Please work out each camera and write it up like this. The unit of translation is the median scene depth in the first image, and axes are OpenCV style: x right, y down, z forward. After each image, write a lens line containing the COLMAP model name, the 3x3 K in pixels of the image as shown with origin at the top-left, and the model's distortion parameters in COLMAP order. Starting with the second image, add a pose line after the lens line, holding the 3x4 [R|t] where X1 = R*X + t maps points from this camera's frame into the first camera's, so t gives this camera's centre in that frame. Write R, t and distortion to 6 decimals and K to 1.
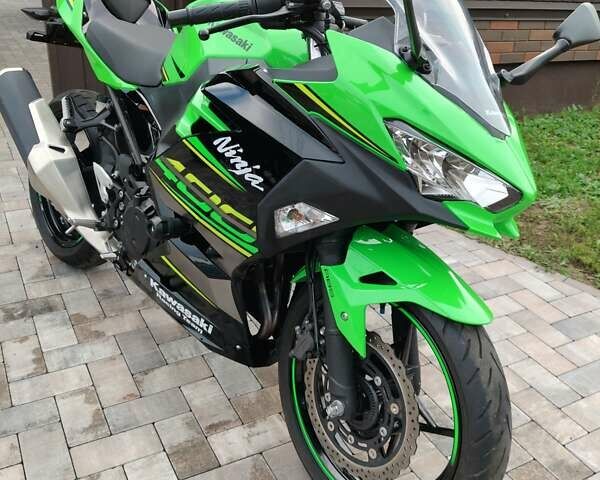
lens RADIAL K [[614.6, 0, 306.2], [0, 614.6, 234.3], [0, 0, 1]] dist [0.022777, 0.000000]
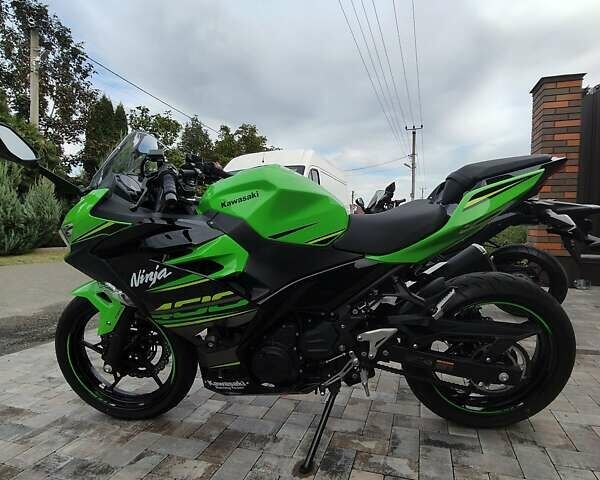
lens RADIAL K [[370.7, 0, 301.1], [0, 370.7, 248.2], [0, 0, 1]] dist [-0.009862, 0.006538]
pose [[-0.732009, -0.024234, -0.680864, 0.488210], [-0.331686, 0.885611, 0.325080, -0.559760], [0.595103, 0.463794, -0.656314, 1.845384]]
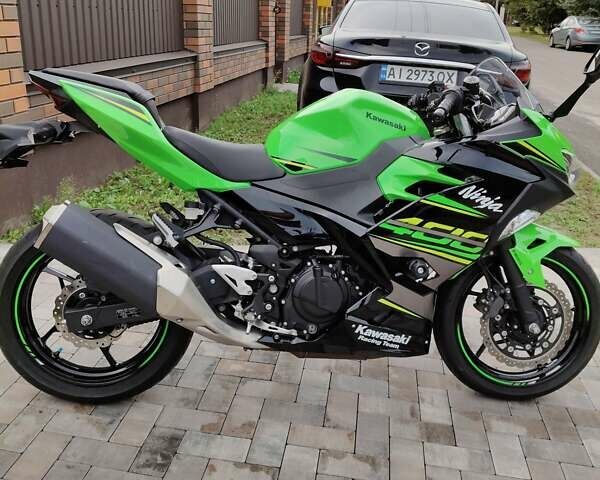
lens RADIAL K [[605.3, 0, 294.9], [0, 605.3, 234.6], [0, 0, 1]] dist [0.041836, 0.000000]
pose [[0.604182, -0.300285, 0.738101, -1.303713], [0.330078, 0.937385, 0.111171, -0.305365], [-0.725267, 0.176463, 0.665469, 0.304982]]
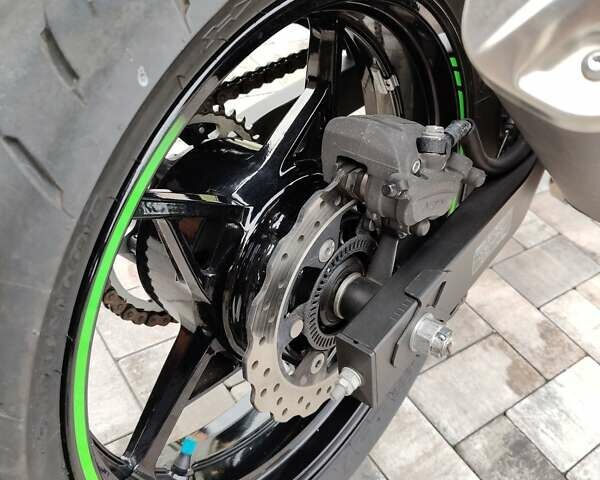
lens RADIAL K [[614.6, 0, 305.8], [0, 614.6, 235.1], [0, 0, 1]] dist [0.022777, 0.000000]
pose [[-0.099639, -0.714889, 0.692103, -0.850163], [0.269660, 0.650134, 0.710359, -0.423048], [-0.957787, 0.257412, 0.127998, 1.534881]]
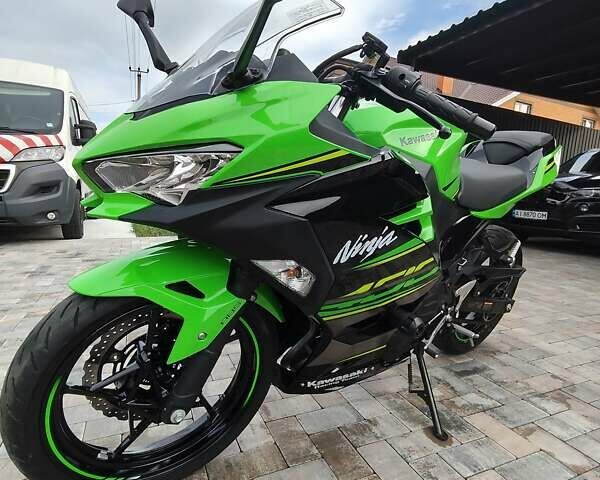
lens RADIAL K [[370.7, 0, 301.5], [0, 370.7, 244.9], [0, 0, 1]] dist [-0.009862, 0.006538]
pose [[-0.094512, 0.080588, -0.992257, 0.694924], [-0.478300, 0.870467, 0.116254, -0.142247], [0.873096, 0.485584, -0.043725, 1.078980]]
